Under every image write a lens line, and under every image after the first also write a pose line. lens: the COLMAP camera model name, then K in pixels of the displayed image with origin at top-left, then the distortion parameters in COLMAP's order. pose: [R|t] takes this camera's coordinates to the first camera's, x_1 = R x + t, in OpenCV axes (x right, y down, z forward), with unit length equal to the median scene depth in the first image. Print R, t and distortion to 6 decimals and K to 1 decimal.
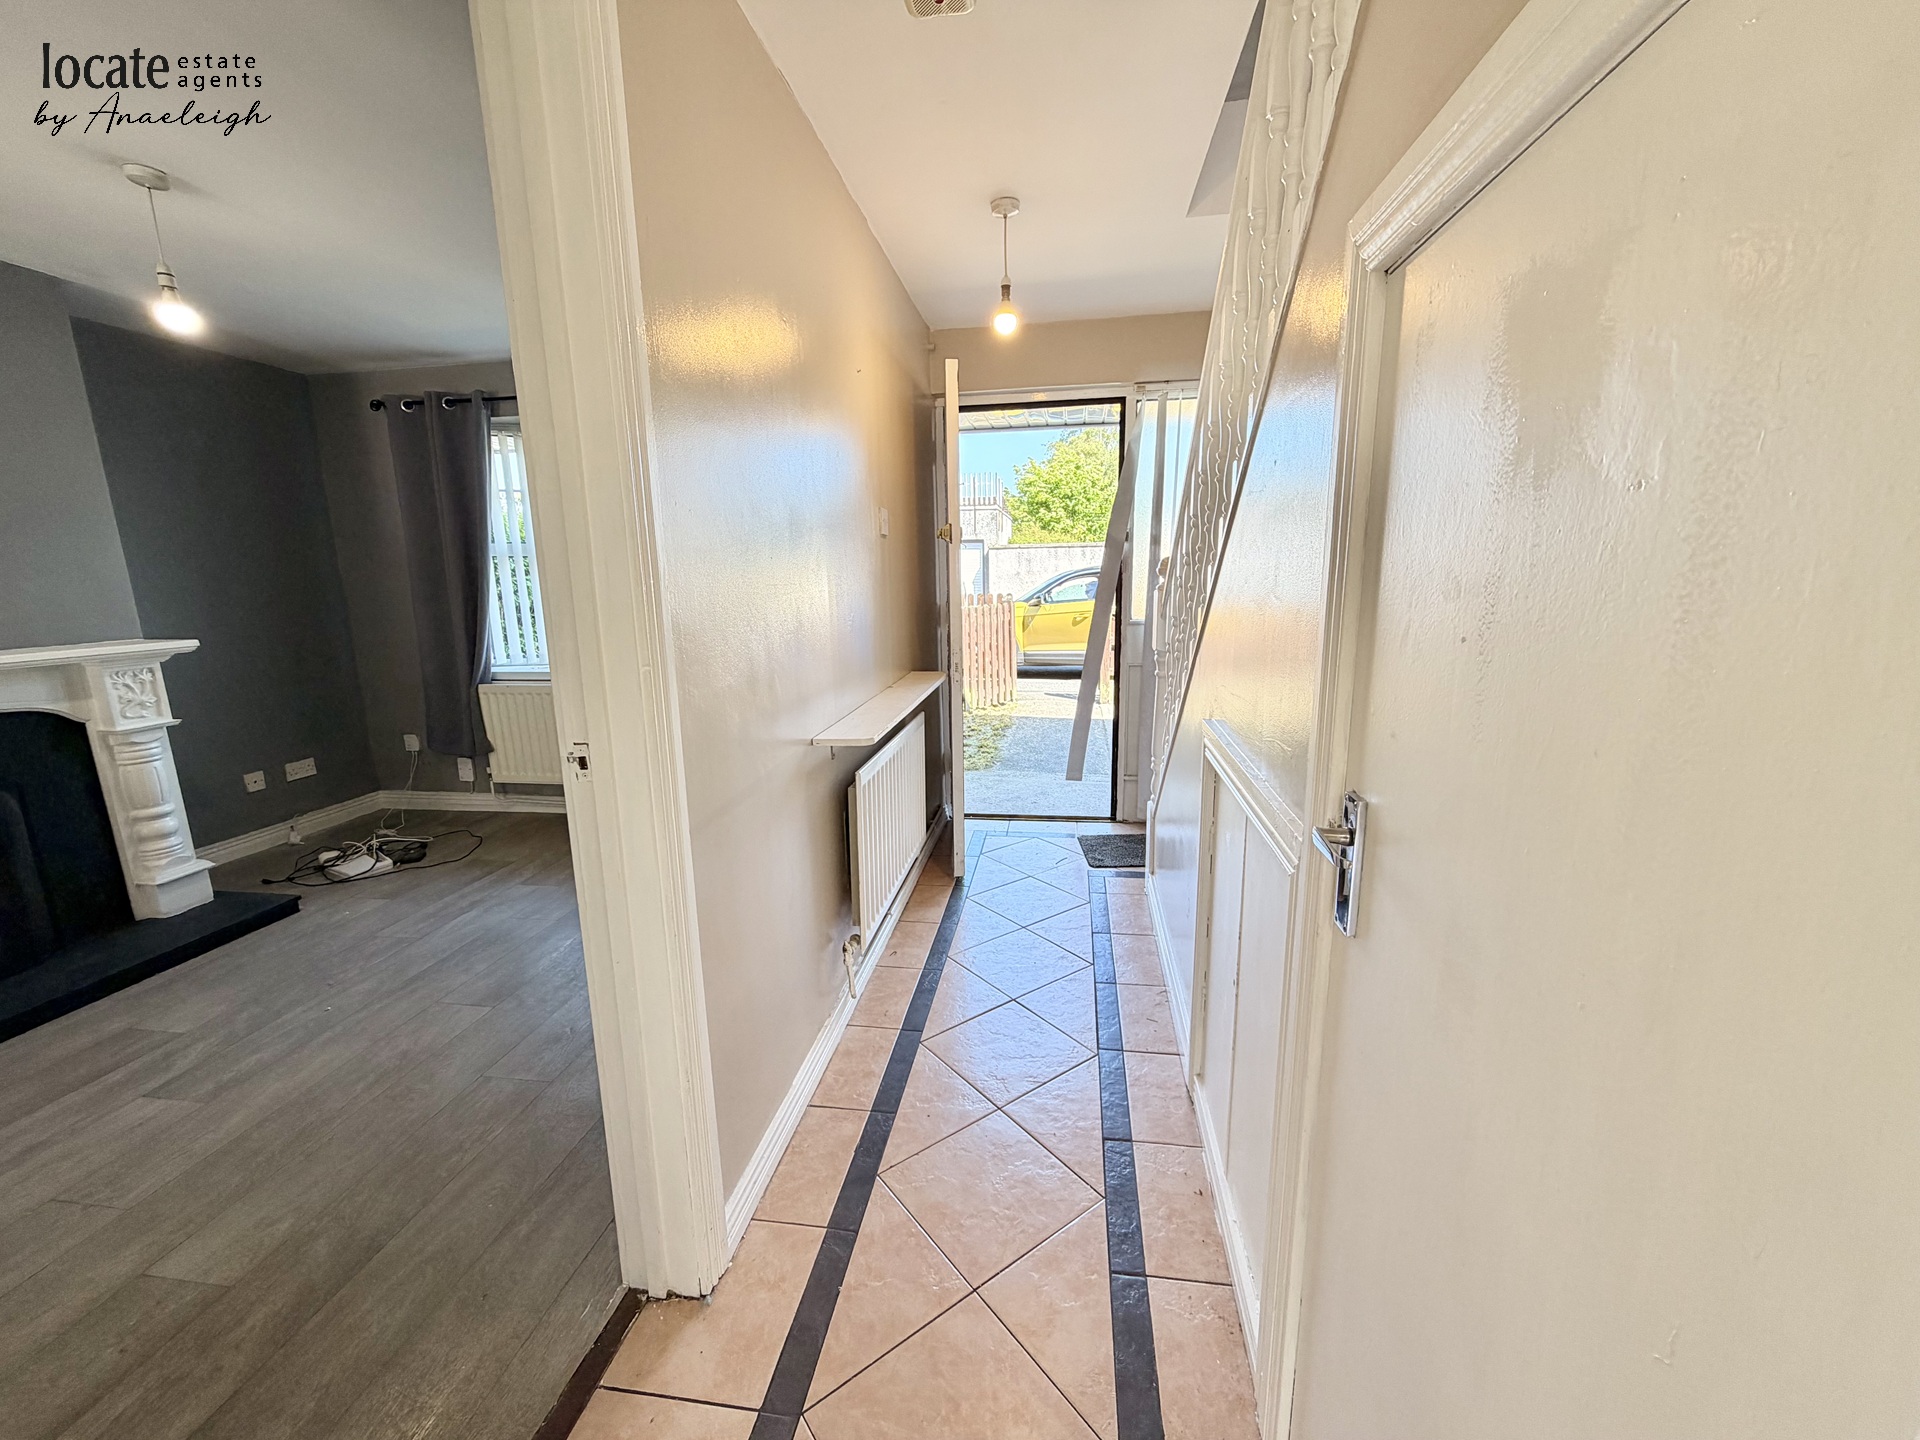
lens RADIAL K [[765.5, 0, 954.9], [0, 765.5, 724.9], [0, 0, 1]] dist [0.000094, -0.000040]
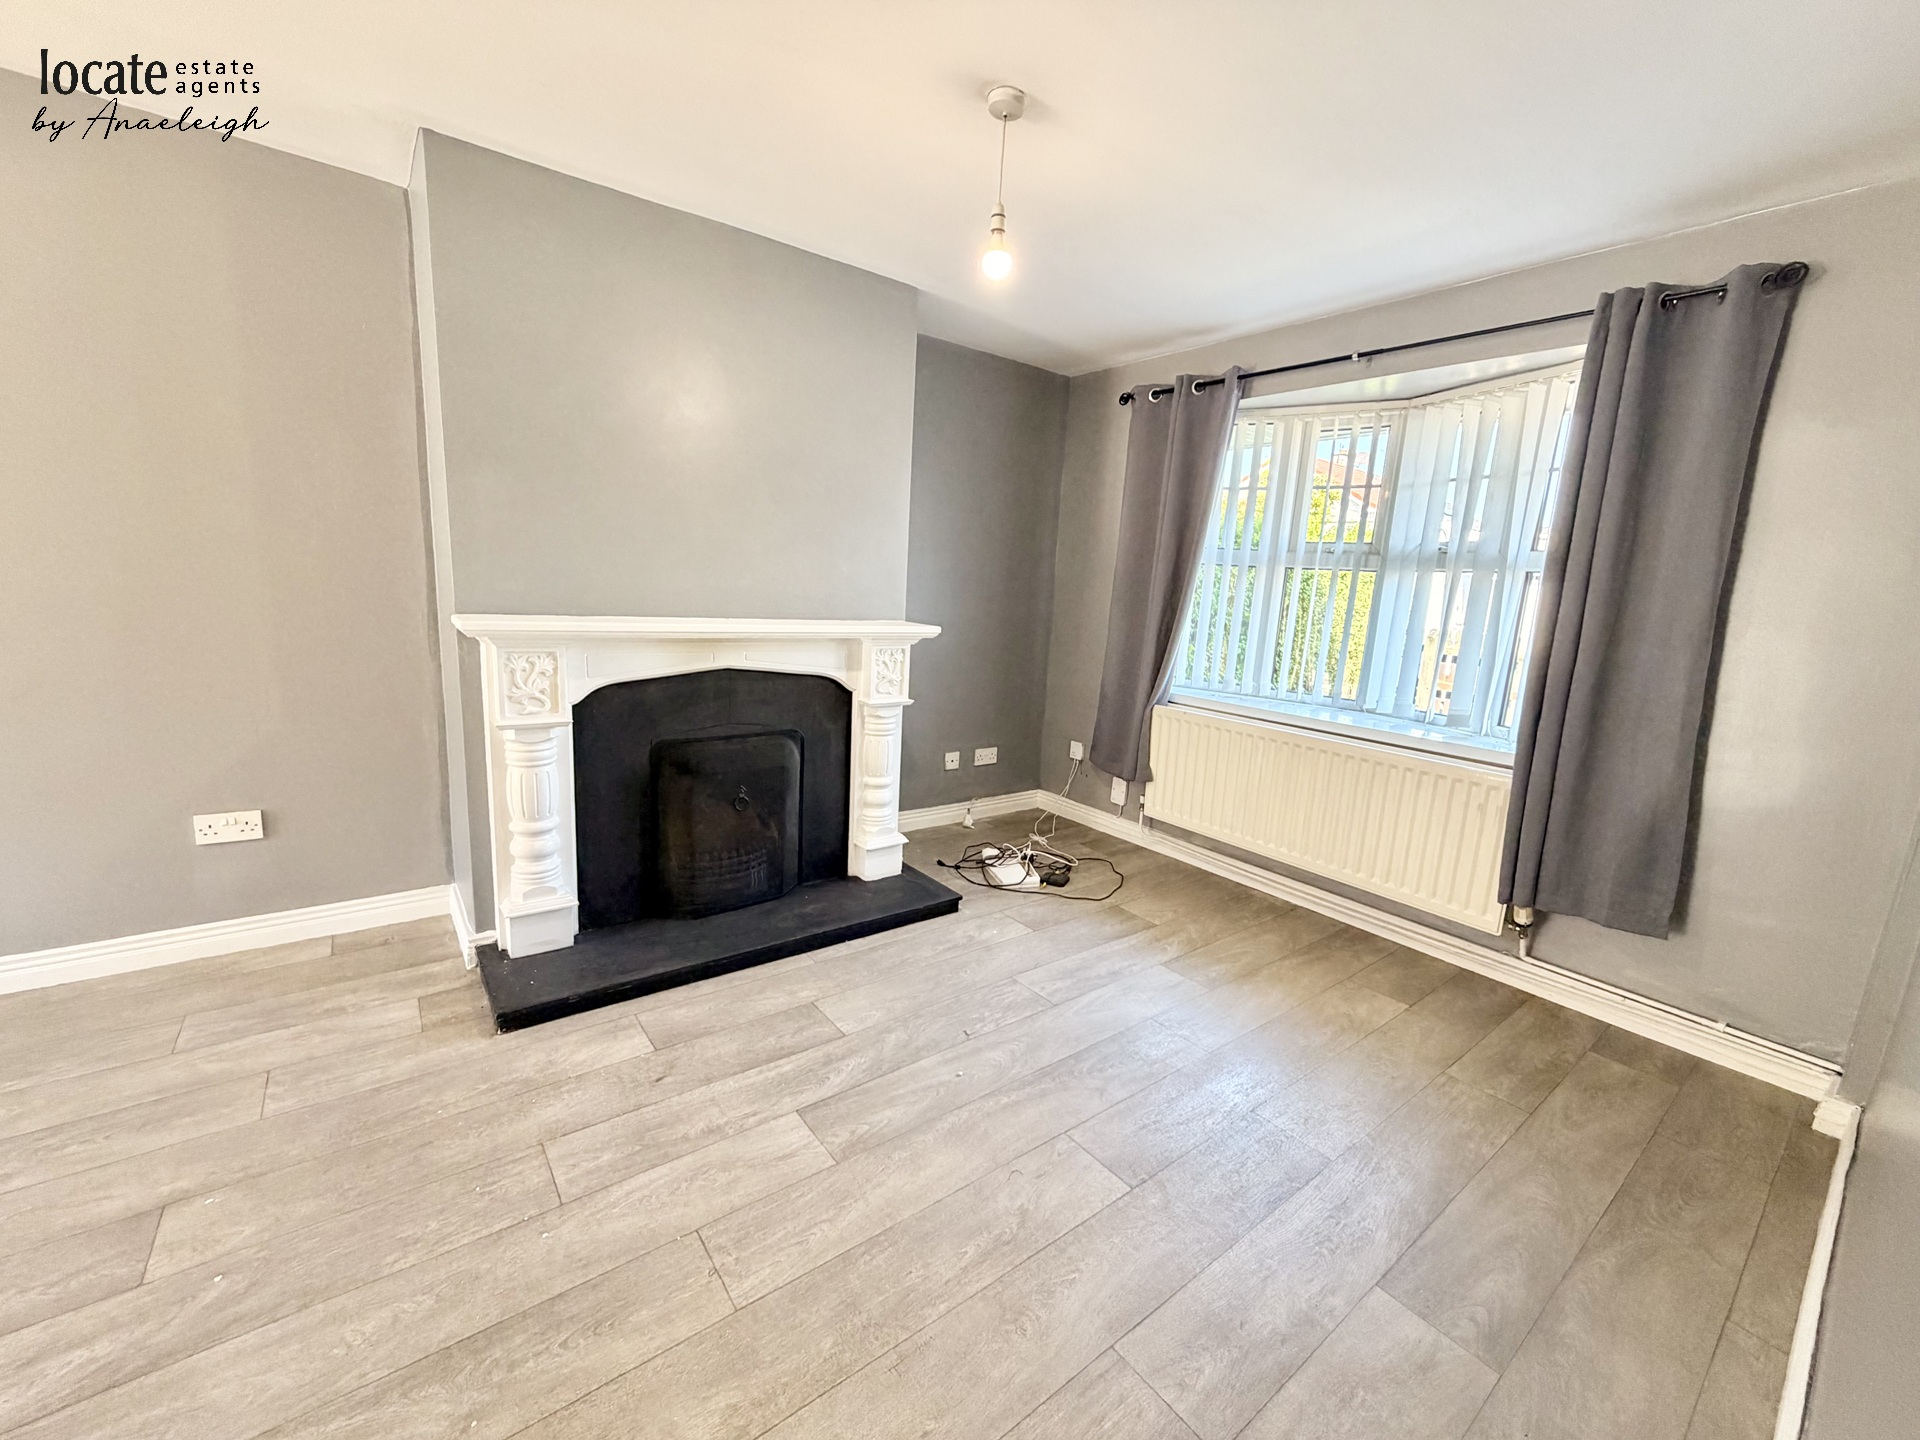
lens RADIAL K [[765.5, 0, 956.5], [0, 765.5, 719.1], [0, 0, 1]] dist [0.000094, -0.000040]
pose [[0.719390, 0.180460, -0.670755, -0.232531], [-0.204293, 0.977921, 0.043994, -0.034878], [0.663884, 0.105382, 0.740373, 0.236236]]
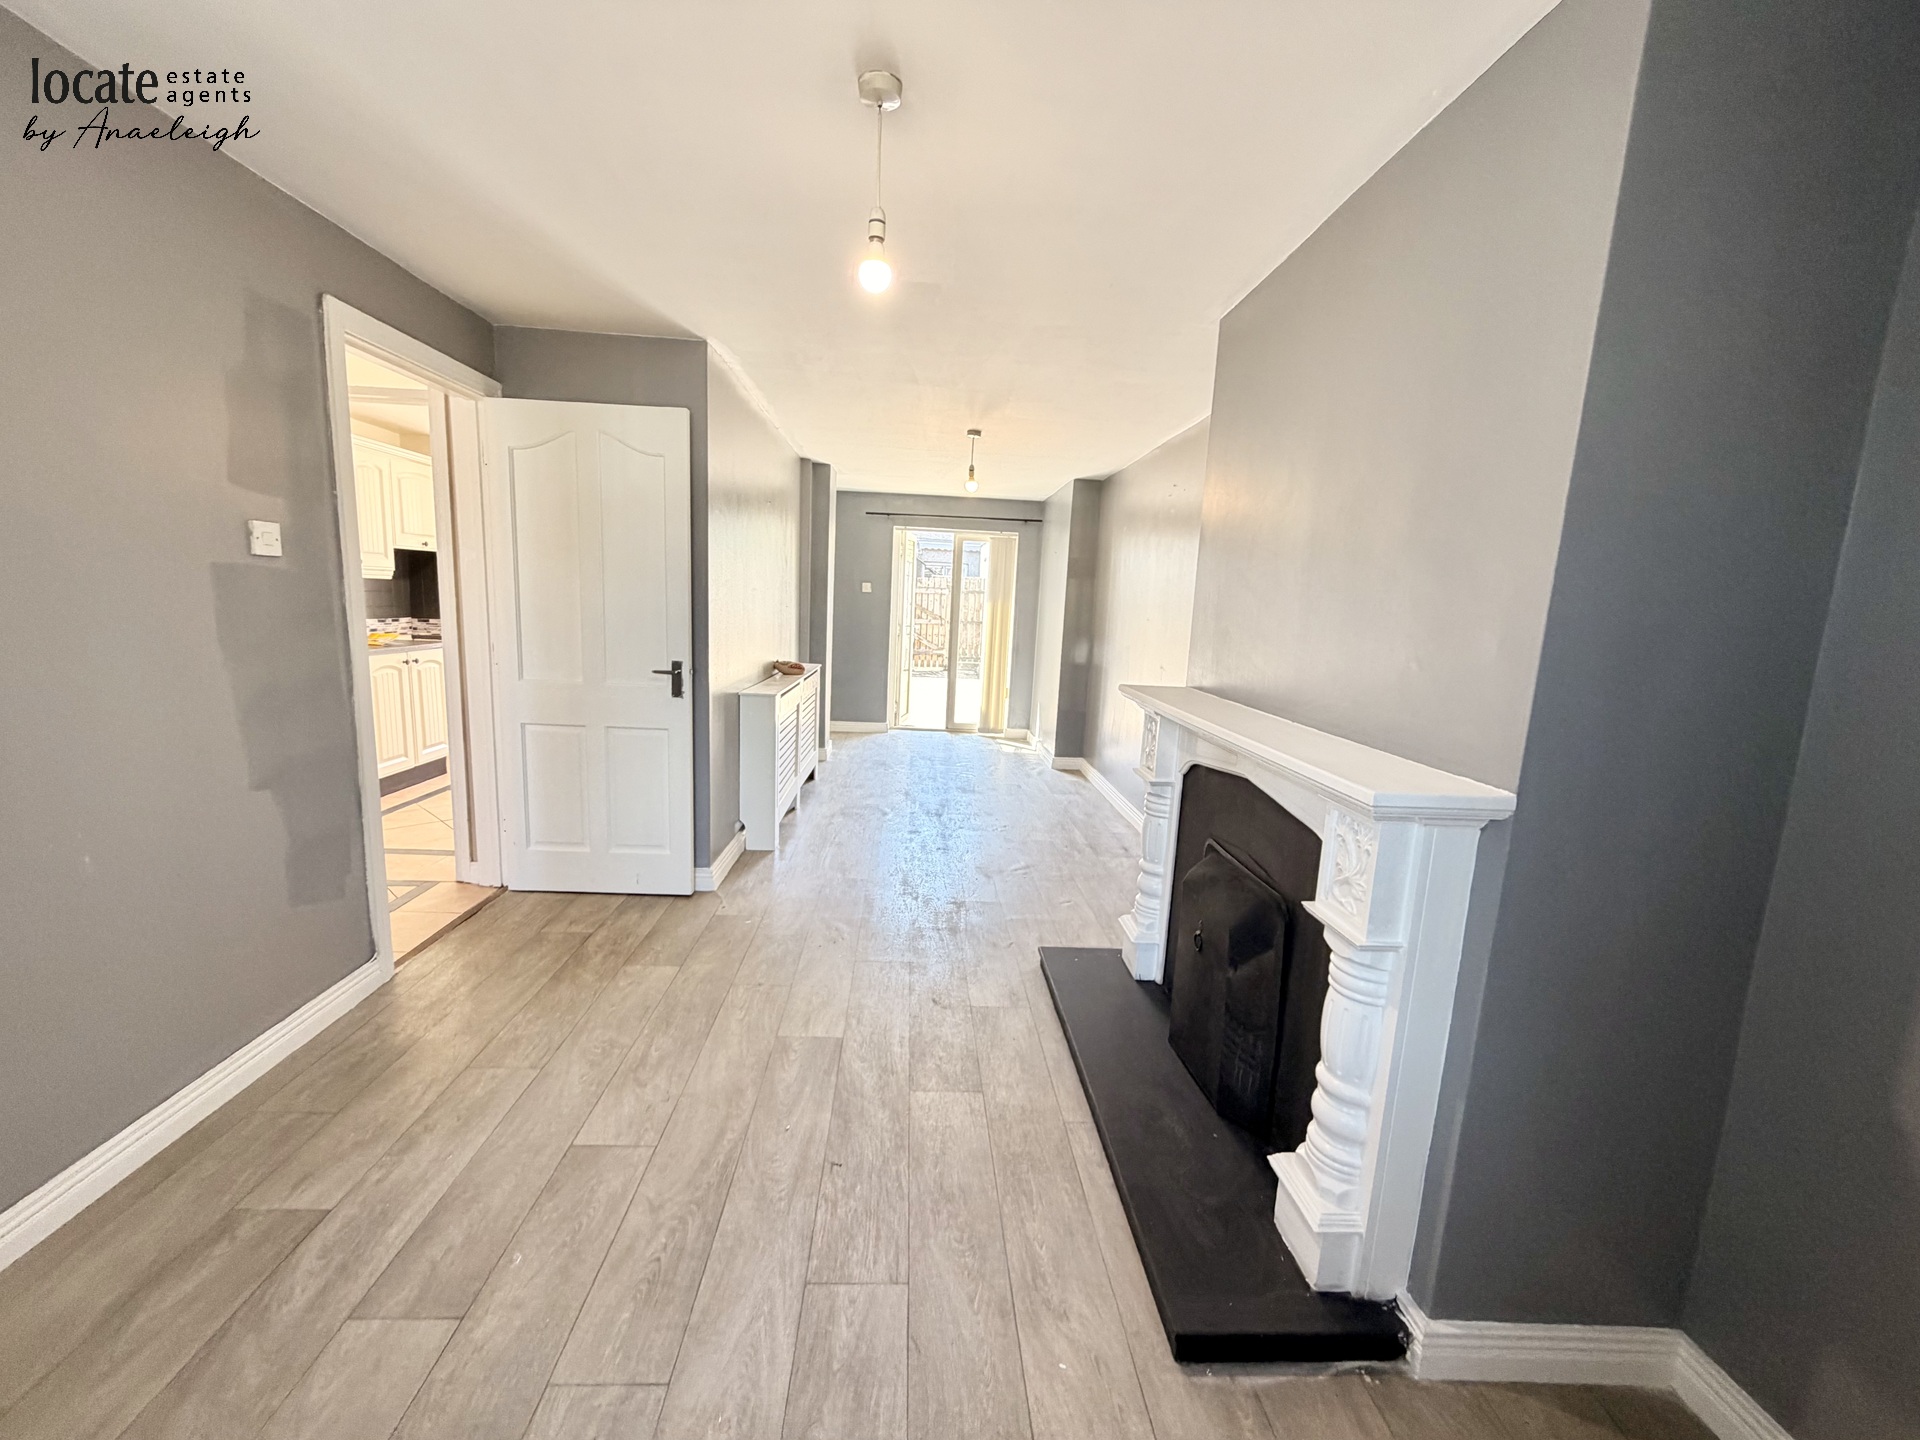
lens RADIAL K [[765.5, 0, 947.1], [0, 765.5, 721.8], [0, 0, 1]] dist [0.000094, -0.000040]
pose [[-0.979385, 0.002446, -0.201990, -0.586848], [-0.069702, 0.934424, 0.349277, -0.246139], [0.189598, 0.356155, -0.914990, 1.170694]]
